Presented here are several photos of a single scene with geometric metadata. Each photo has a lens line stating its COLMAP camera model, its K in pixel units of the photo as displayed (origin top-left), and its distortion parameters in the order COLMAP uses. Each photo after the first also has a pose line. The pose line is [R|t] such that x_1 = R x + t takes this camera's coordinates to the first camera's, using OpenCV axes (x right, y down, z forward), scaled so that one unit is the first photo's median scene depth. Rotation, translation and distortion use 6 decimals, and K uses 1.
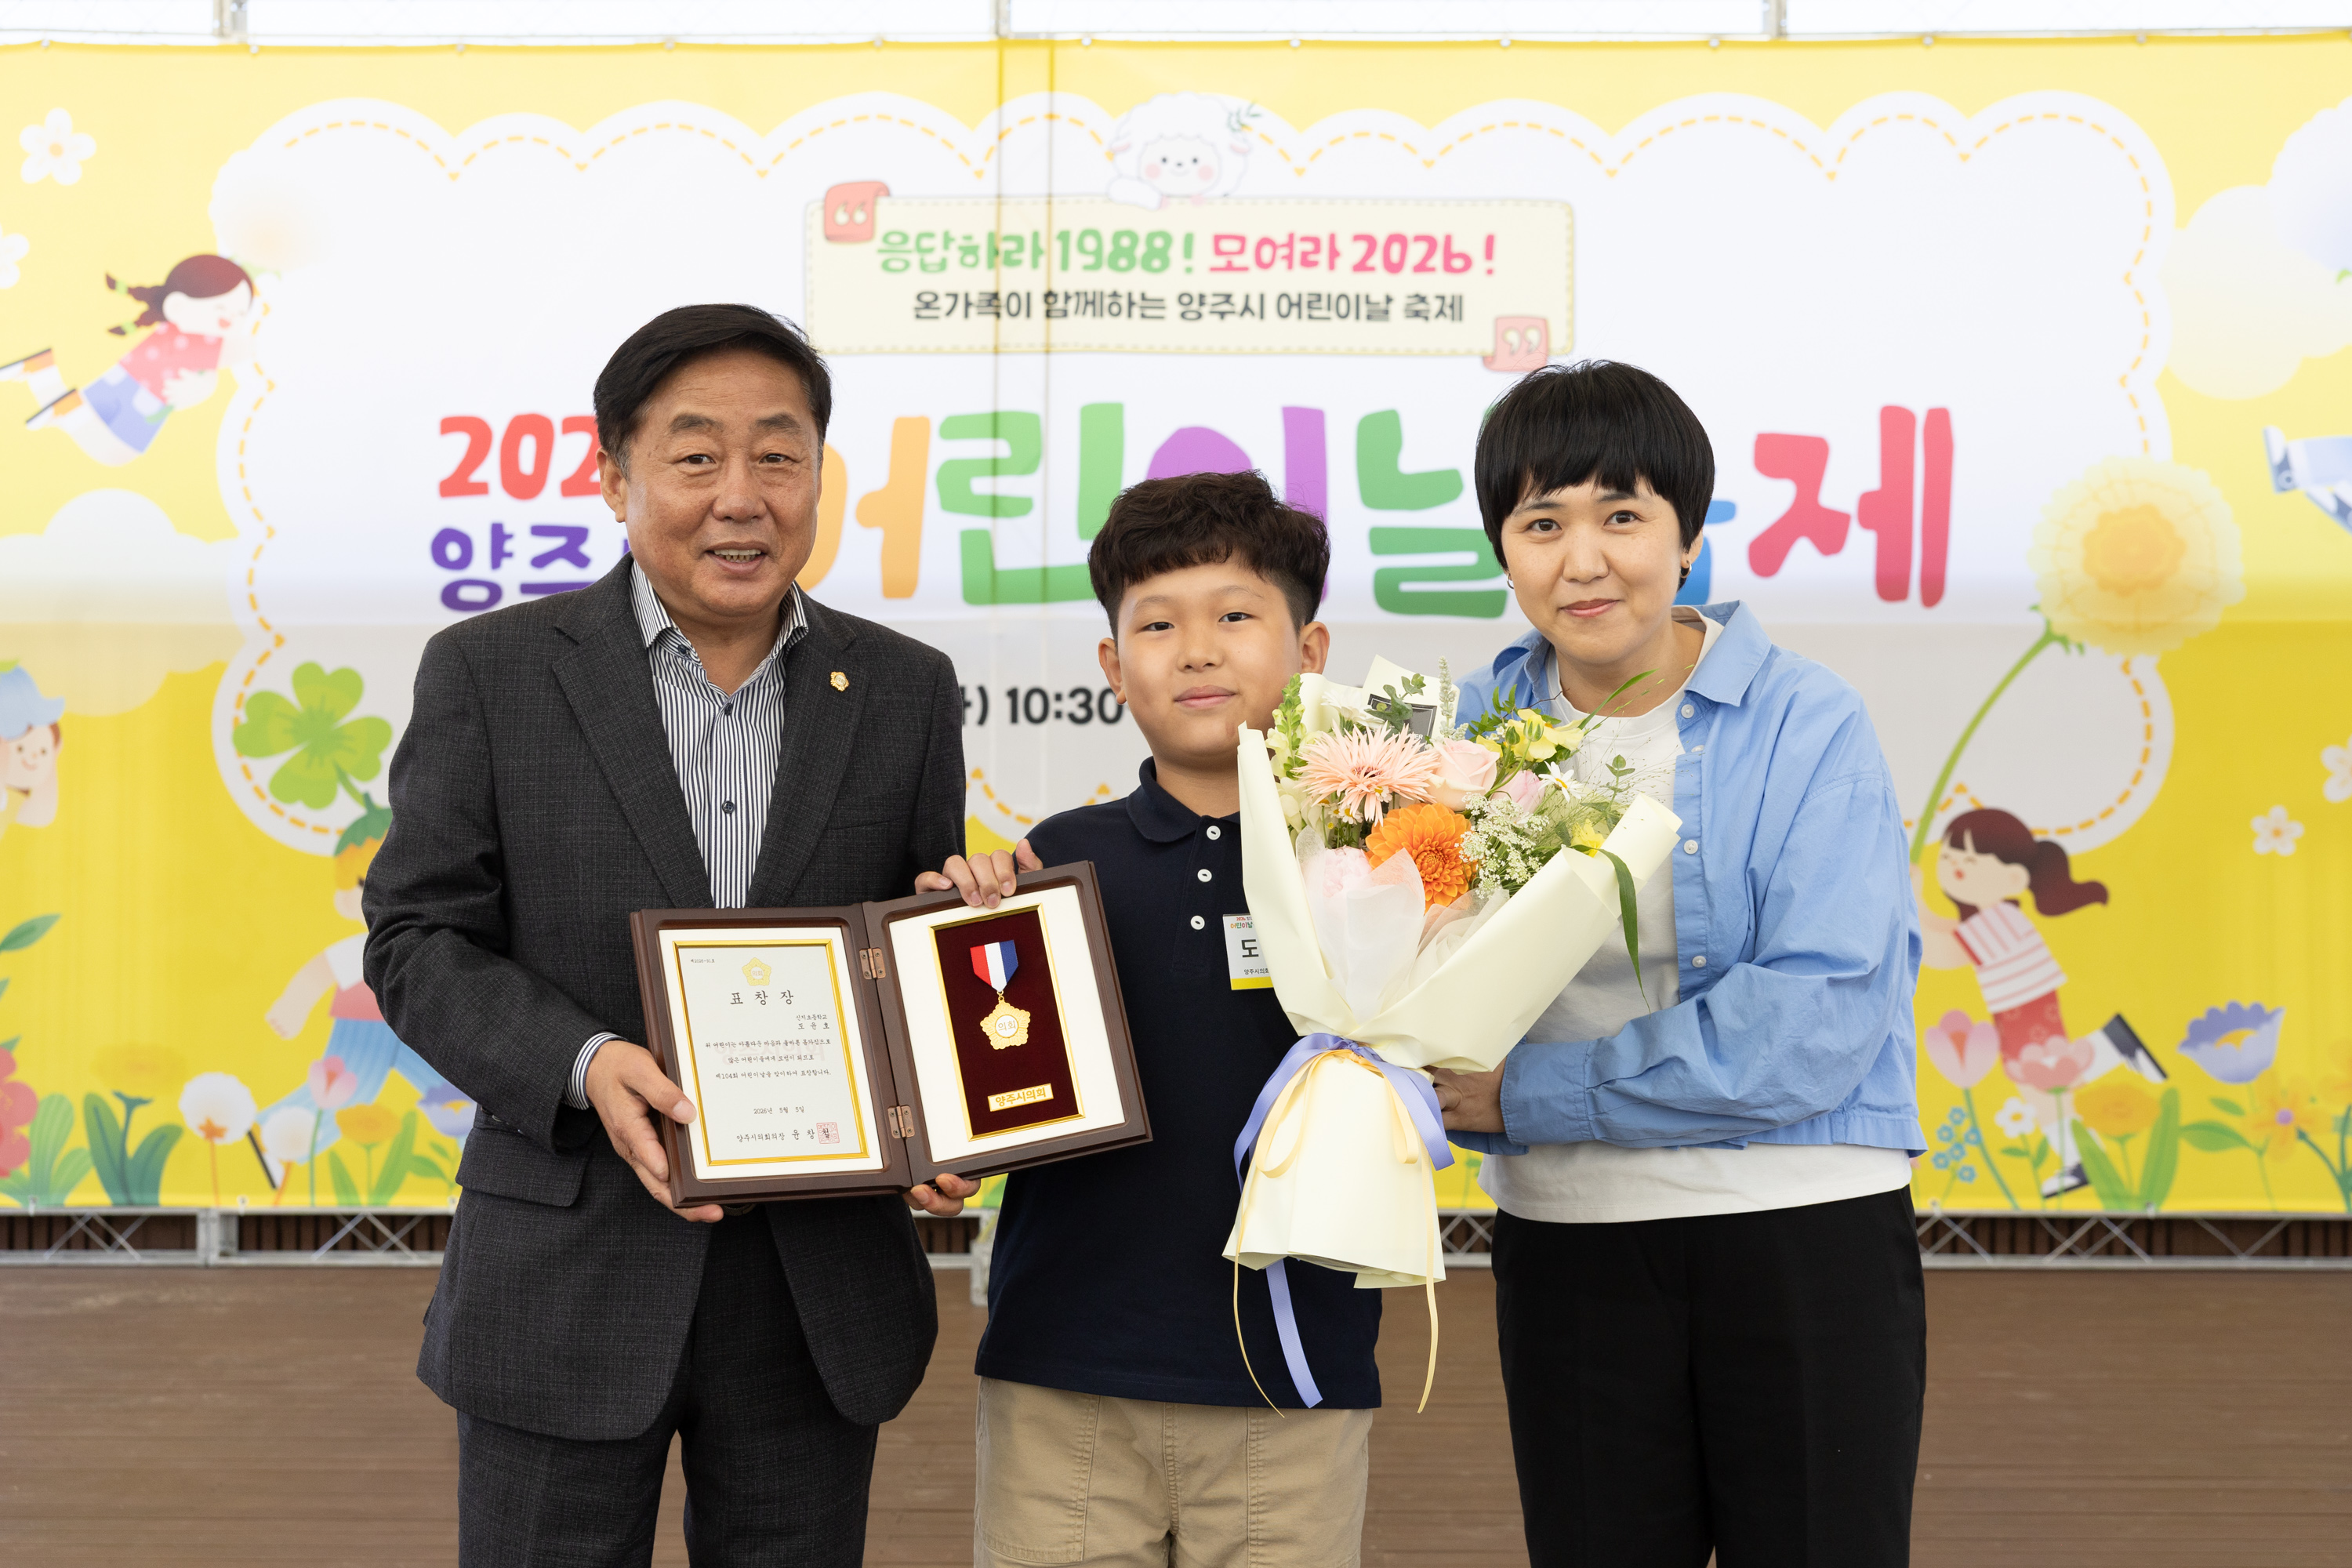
lens RADIAL K [[3053.3, 0, 1050.7], [0, 3053.3, 786.6], [0, 0, 1]] dist [0.001794, 0.023670]
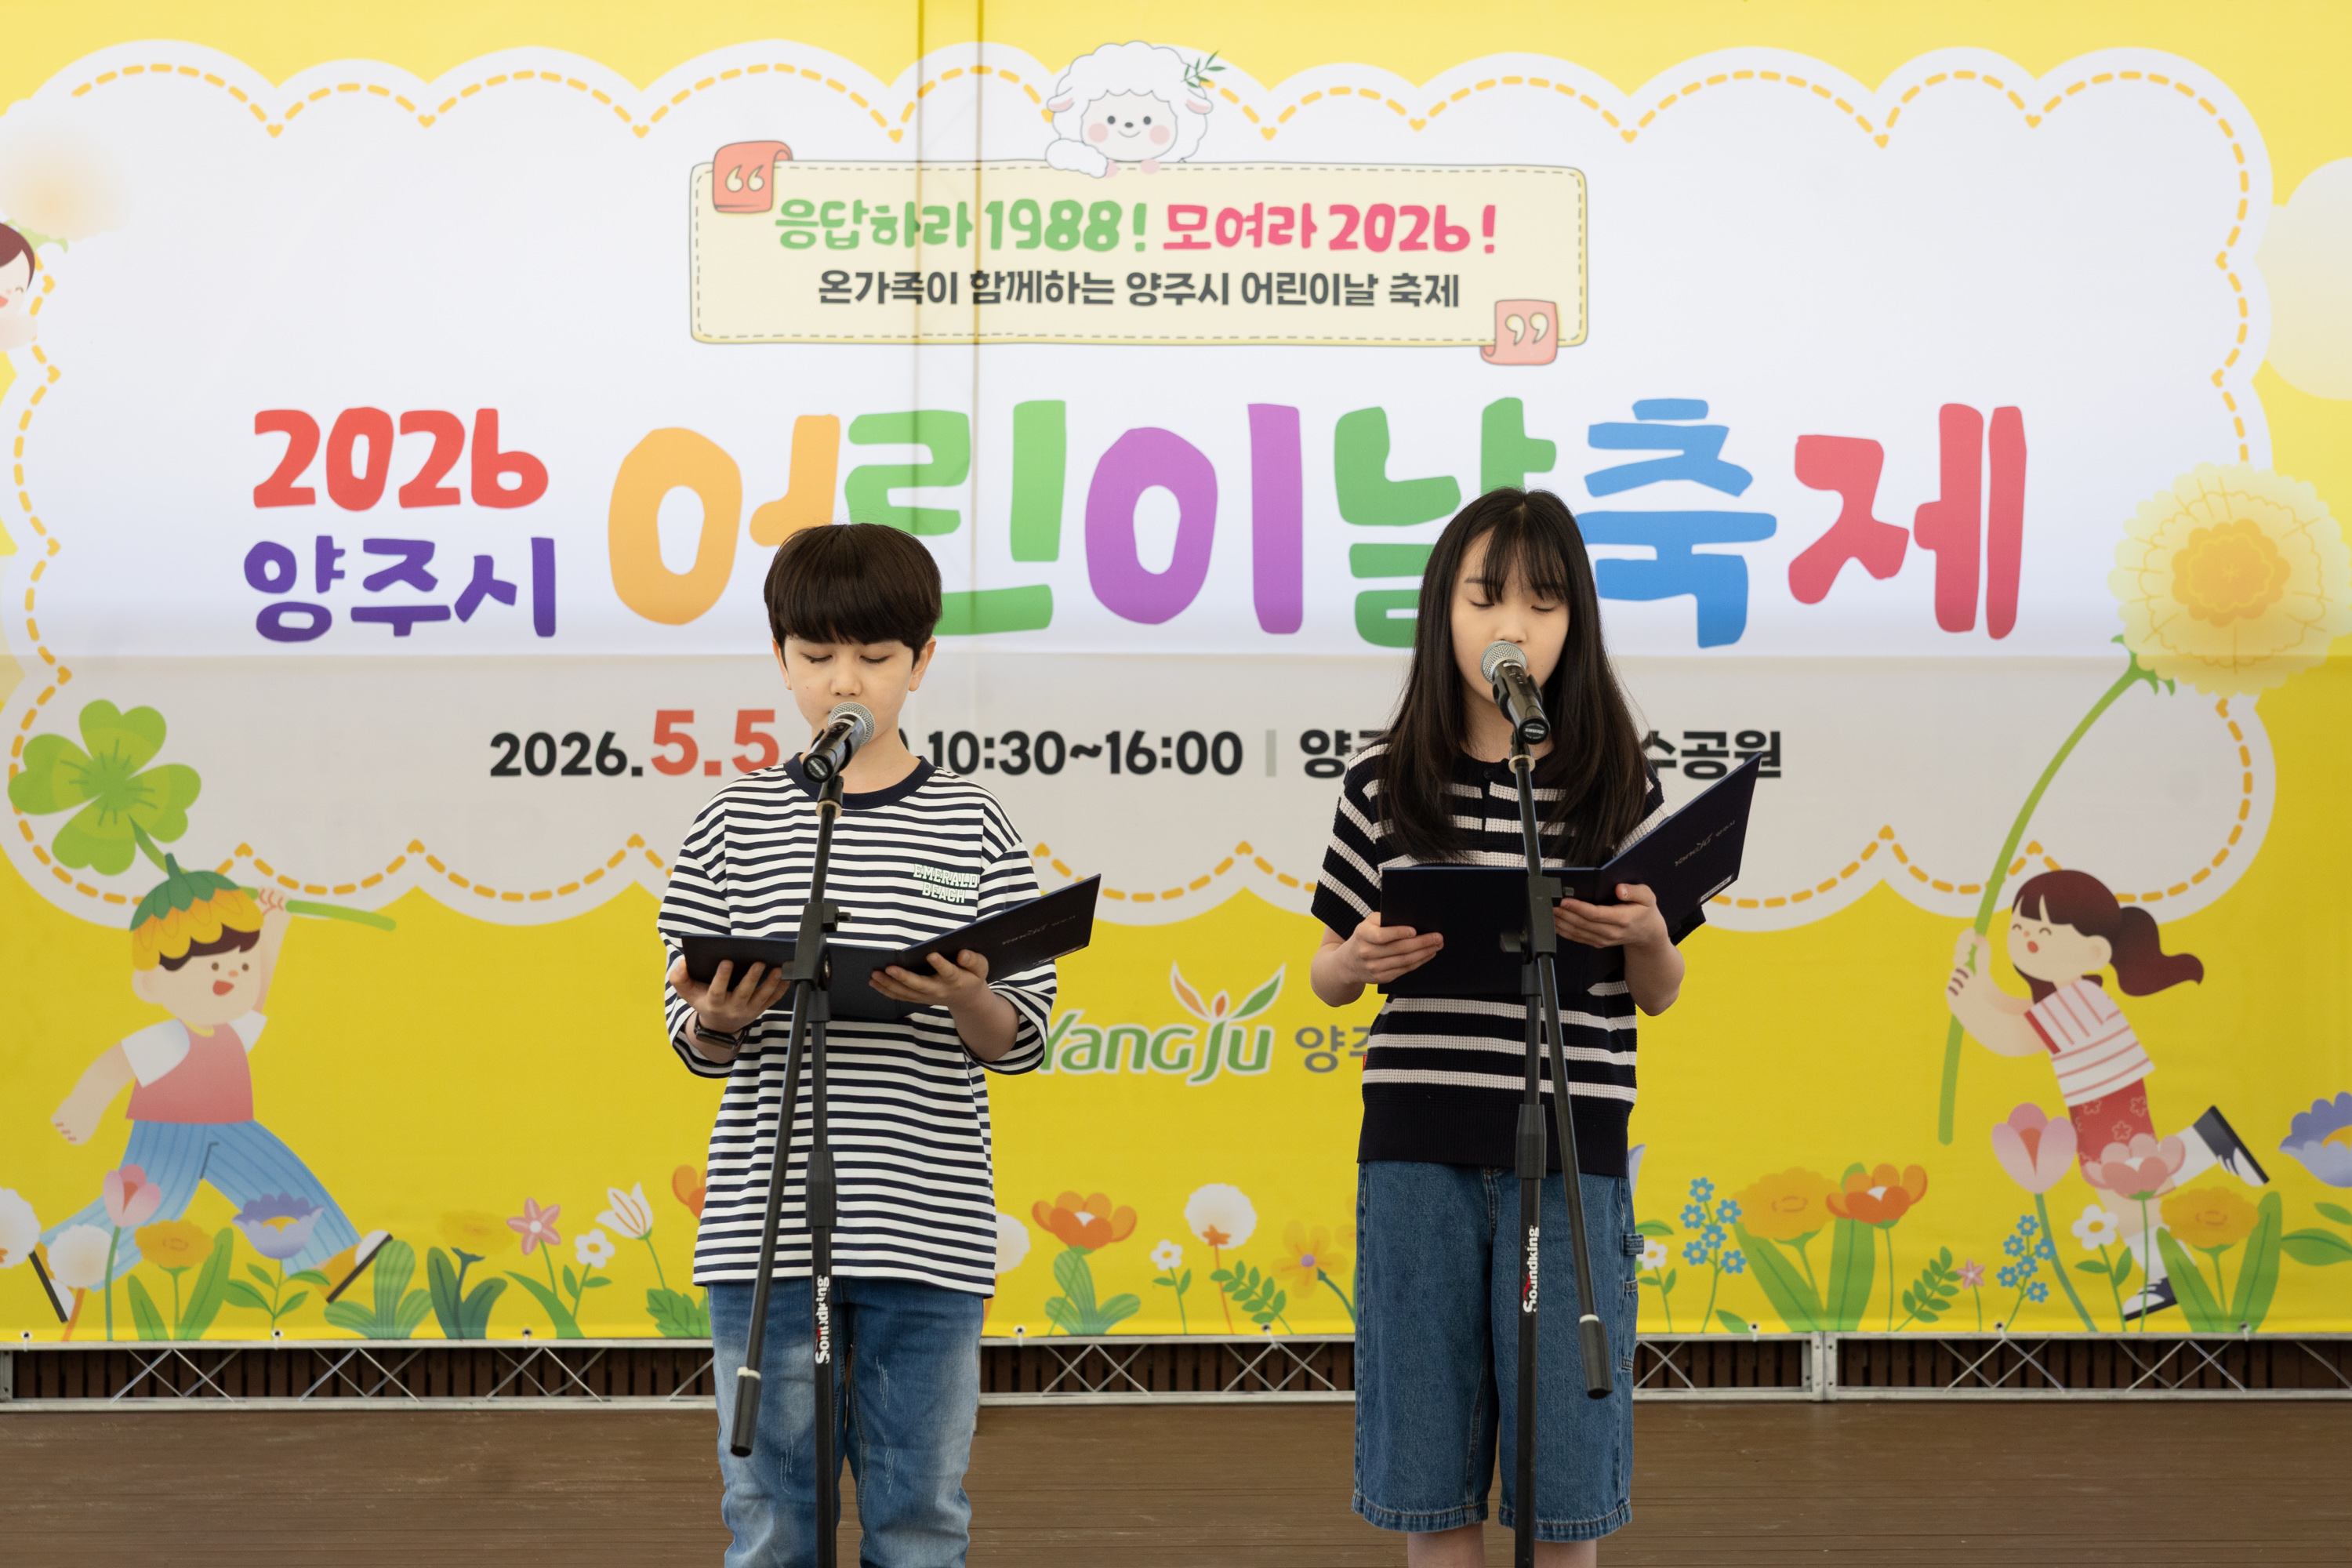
lens RADIAL K [[4474.3, 0, 1286.1], [0, 4474.3, 778.3], [0, 0, 1]] dist [0.138111, -0.290917]
pose [[0.997381, -0.000060, 0.072323, -0.005206], [0.001180, 0.999880, -0.015438, 0.000371], [-0.072313, 0.015483, 0.997262, -0.263725]]
